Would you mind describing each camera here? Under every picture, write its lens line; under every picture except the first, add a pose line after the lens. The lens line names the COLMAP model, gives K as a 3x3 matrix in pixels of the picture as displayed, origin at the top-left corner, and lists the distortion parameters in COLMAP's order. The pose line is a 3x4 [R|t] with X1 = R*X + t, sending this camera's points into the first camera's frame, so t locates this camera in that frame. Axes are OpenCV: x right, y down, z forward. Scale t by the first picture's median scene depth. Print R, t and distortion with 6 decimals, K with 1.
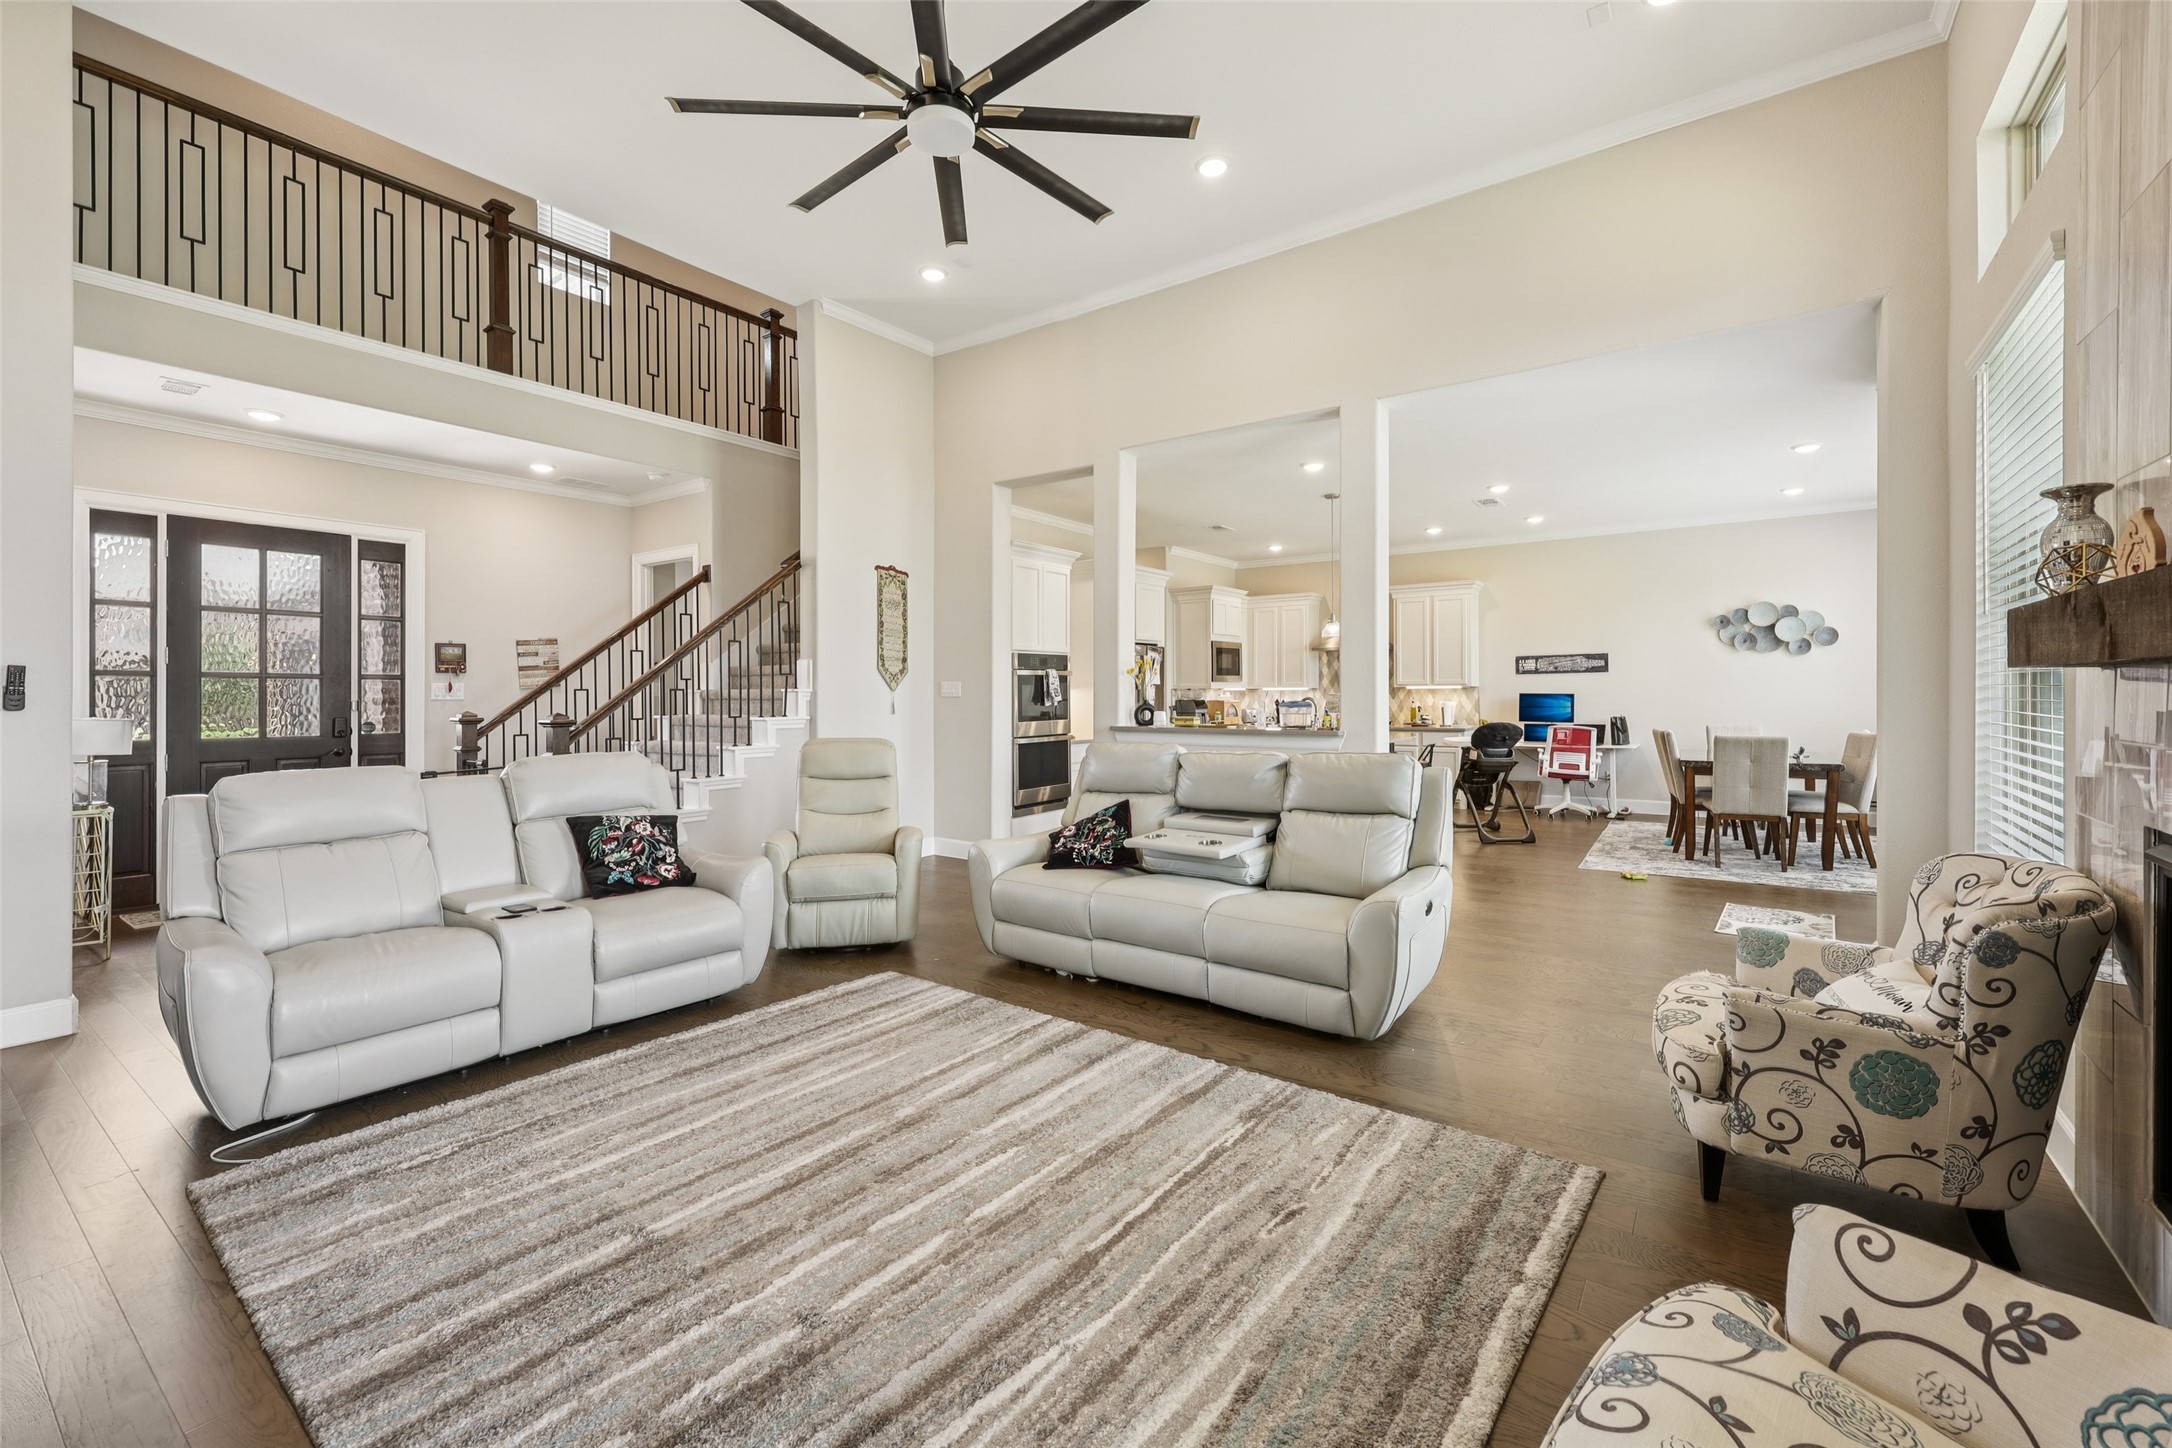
lens RADIAL K [[897.0, 0, 1086.6], [0, 897.0, 700.6], [0, 0, 1]] dist [0.002981, 0.000332]
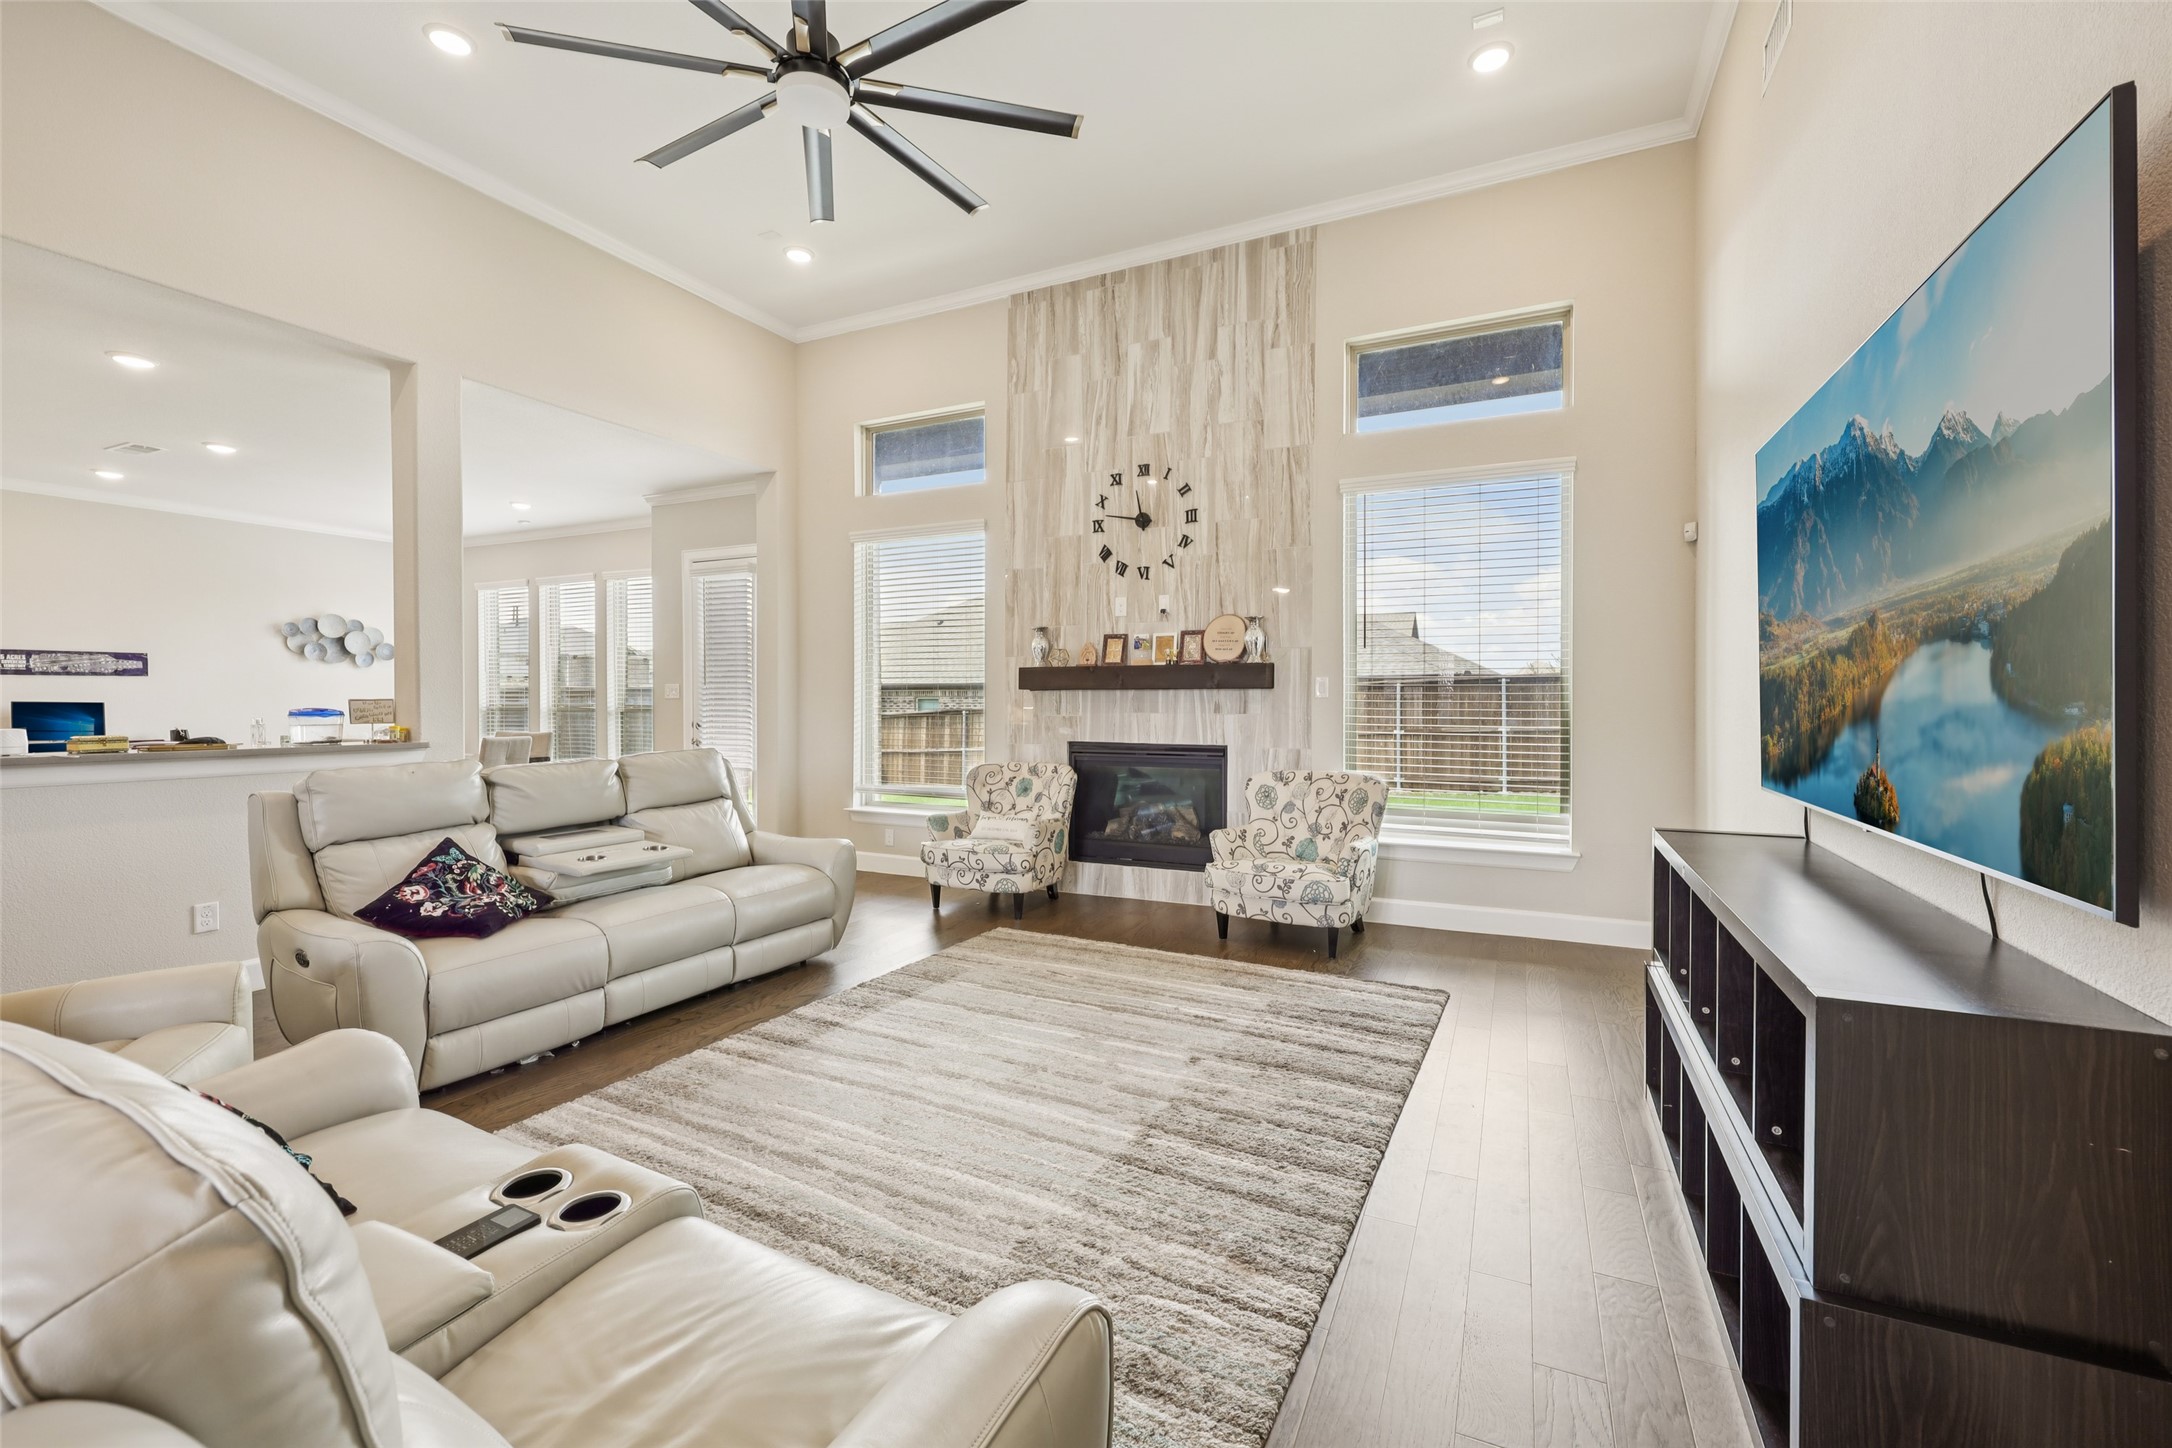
lens RADIAL K [[901.5, 0, 1084.4], [0, 901.5, 691.8], [0, 0, 1]] dist [0.001635, 0.000017]
pose [[-0.167869, 0.013928, 0.985711, -1.106896], [0.009446, 0.999877, -0.012520, 0.003343], [-0.985764, 0.007209, -0.167980, 0.835334]]
